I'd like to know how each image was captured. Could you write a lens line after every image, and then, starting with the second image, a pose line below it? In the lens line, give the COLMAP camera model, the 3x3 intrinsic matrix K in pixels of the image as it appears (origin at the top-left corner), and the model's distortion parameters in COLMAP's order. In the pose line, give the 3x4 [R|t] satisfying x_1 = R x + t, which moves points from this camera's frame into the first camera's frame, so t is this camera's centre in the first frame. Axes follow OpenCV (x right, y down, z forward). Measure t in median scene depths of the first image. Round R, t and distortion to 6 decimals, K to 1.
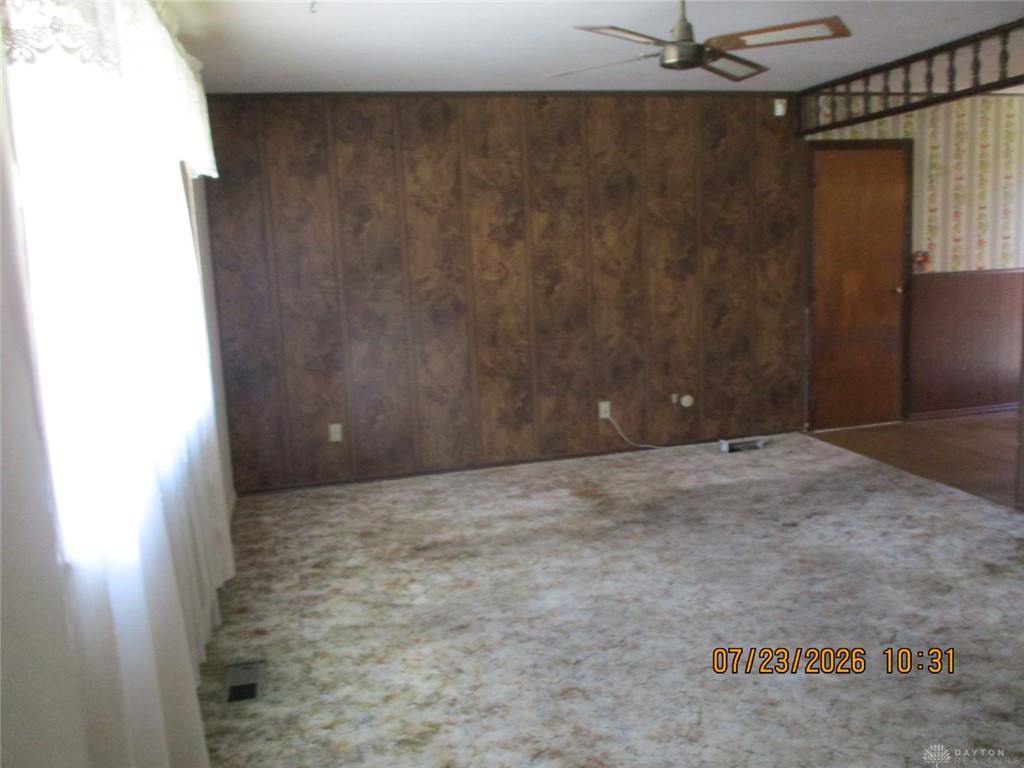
lens RADIAL K [[848.8, 0, 513.3], [0, 848.8, 383.2], [0, 0, 1]] dist [-0.036768, 0.035680]
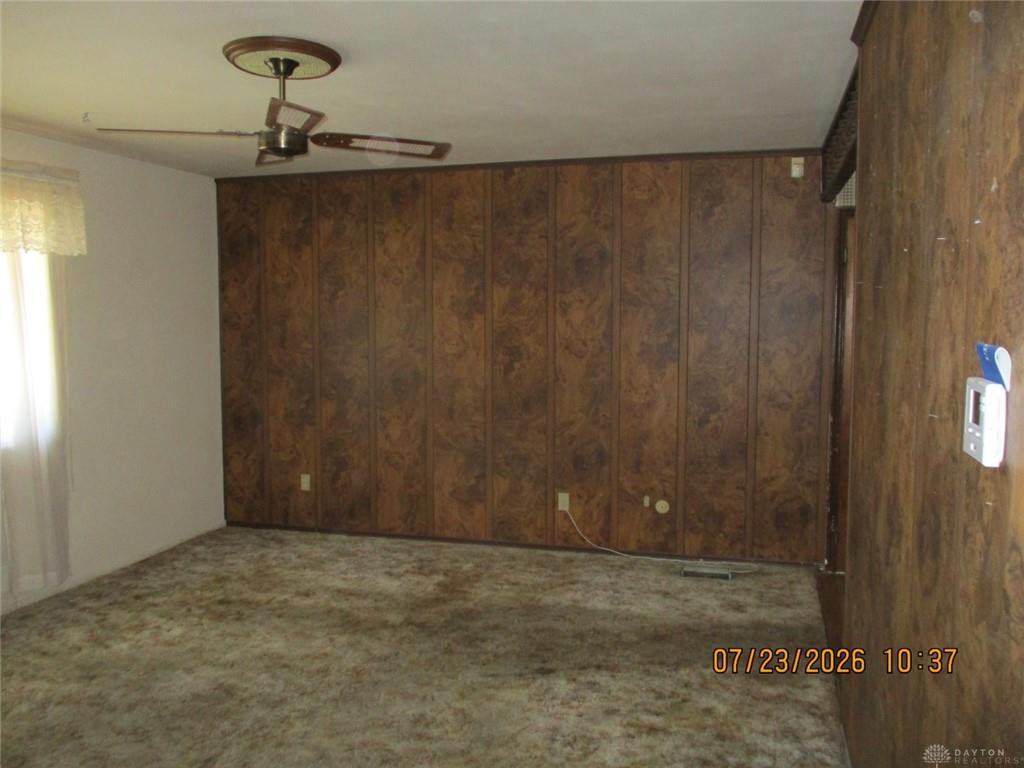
lens RADIAL K [[848.8, 0, 514.6], [0, 848.8, 386.4], [0, 0, 1]] dist [-0.036768, 0.035680]
pose [[0.863461, 0.092062, -0.495943, 0.536695], [-0.117208, 0.992911, -0.019750, -0.072107], [0.490609, 0.075182, 0.868131, 0.181699]]
